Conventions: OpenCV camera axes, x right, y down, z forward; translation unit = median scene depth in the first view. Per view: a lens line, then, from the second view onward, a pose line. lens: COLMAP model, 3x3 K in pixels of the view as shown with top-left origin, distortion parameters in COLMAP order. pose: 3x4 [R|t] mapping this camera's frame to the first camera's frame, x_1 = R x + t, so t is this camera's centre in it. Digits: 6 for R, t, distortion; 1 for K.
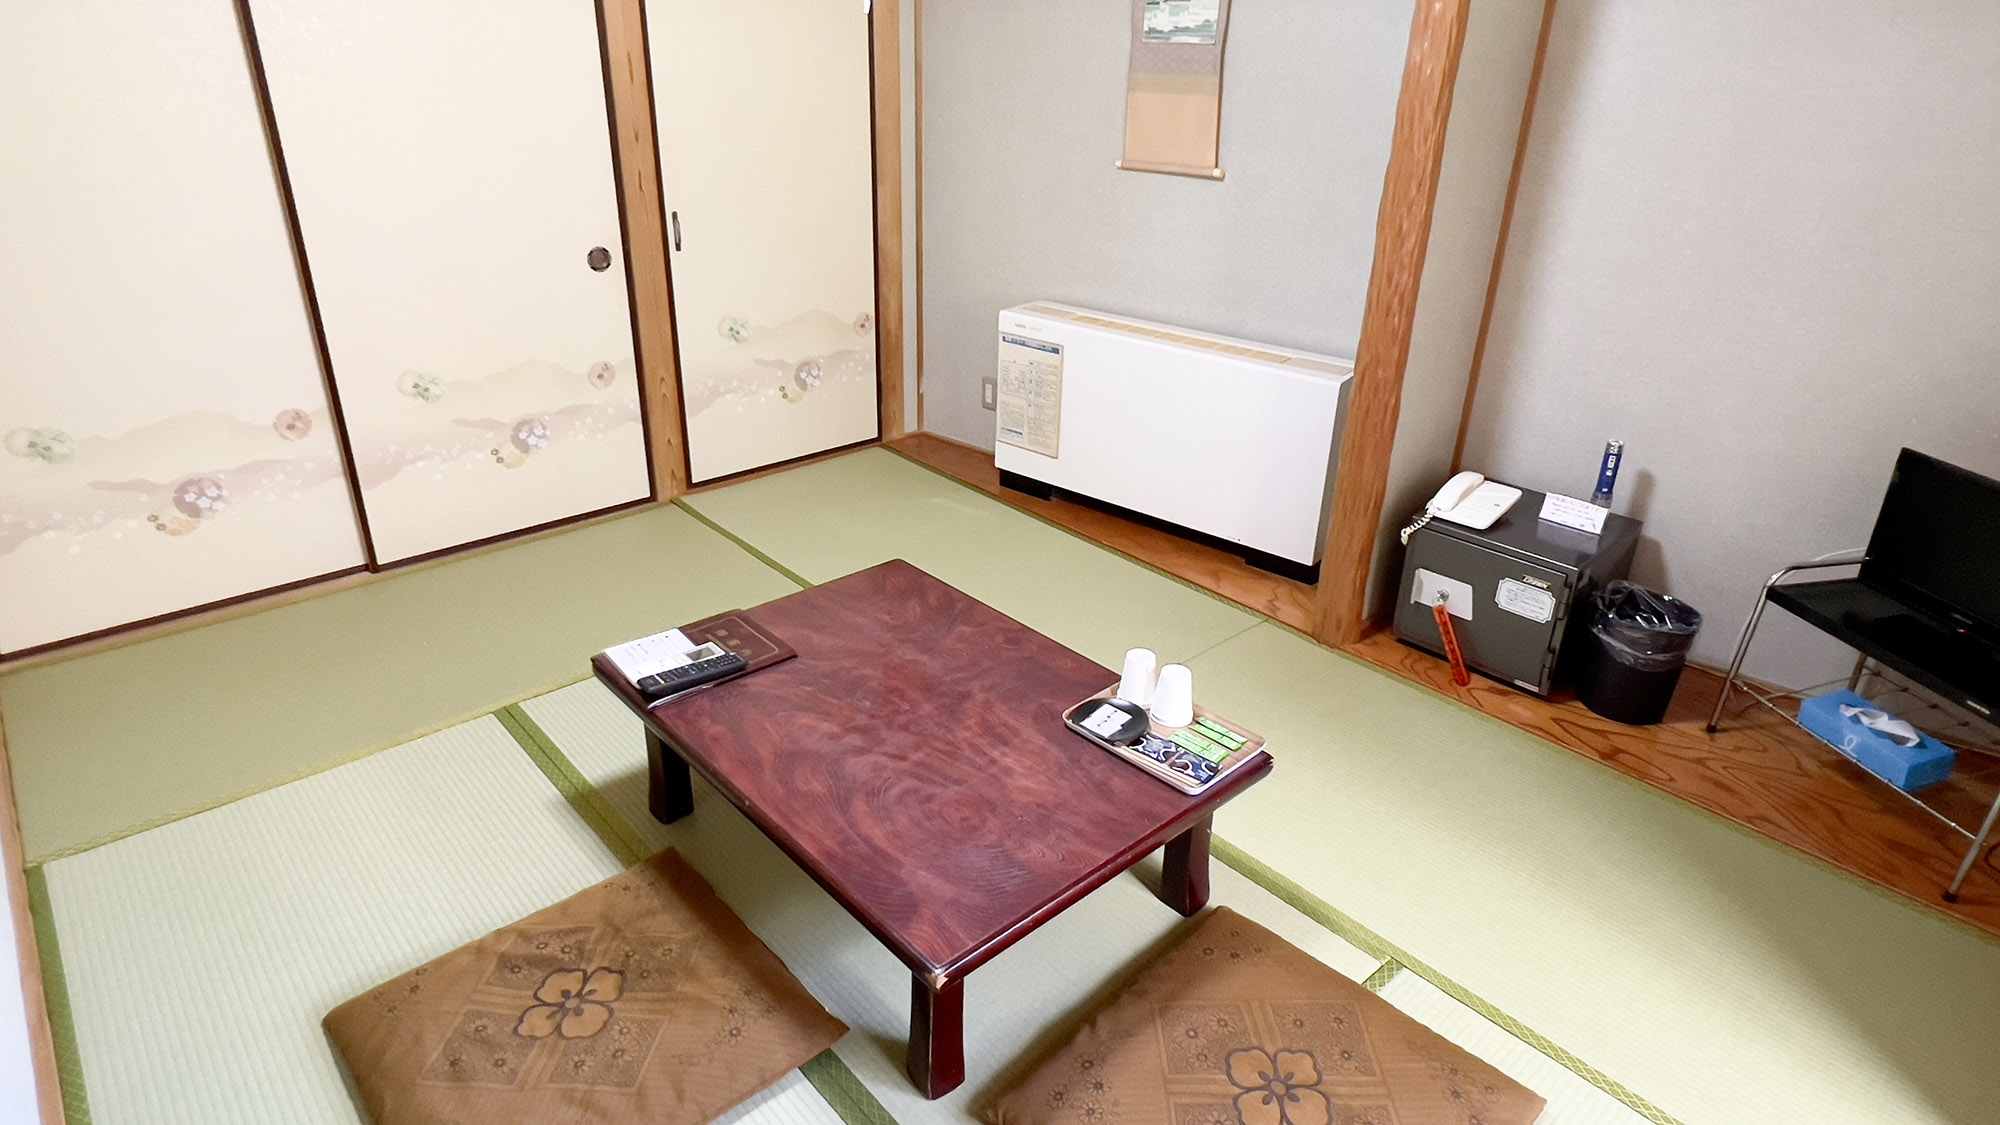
lens RADIAL K [[1112.9, 0, 999.4], [0, 1112.9, 568.1], [0, 0, 1]] dist [0.000115, 0.000054]
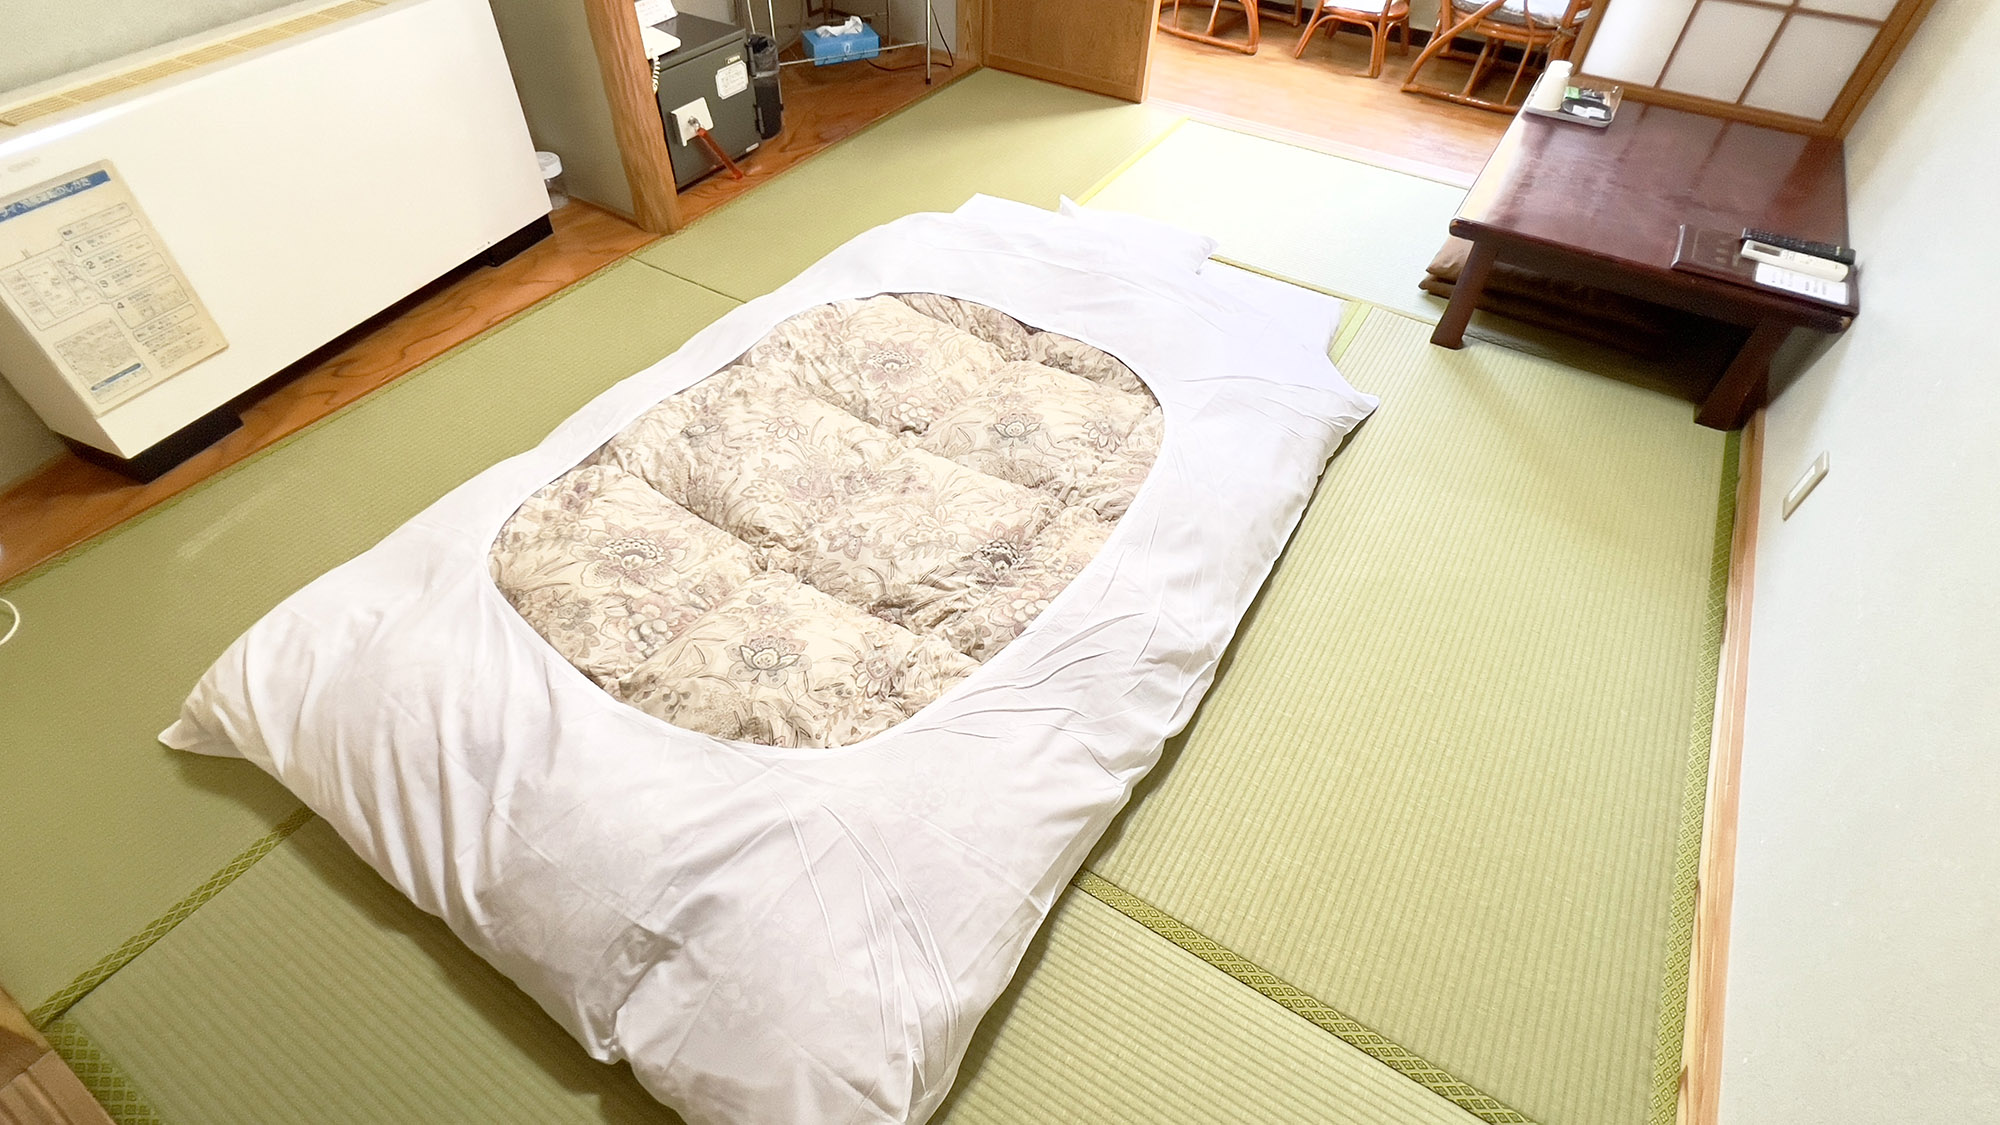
lens RADIAL K [[961.9, 0, 996.1], [0, 961.9, 563.4], [0, 0, 1]] dist [0.002014, 0.000415]
pose [[-0.285752, -0.699835, 0.654658, -0.520426], [0.392641, 0.537667, 0.746155, -0.274969], [-0.874173, 0.470261, 0.121145, 0.648058]]
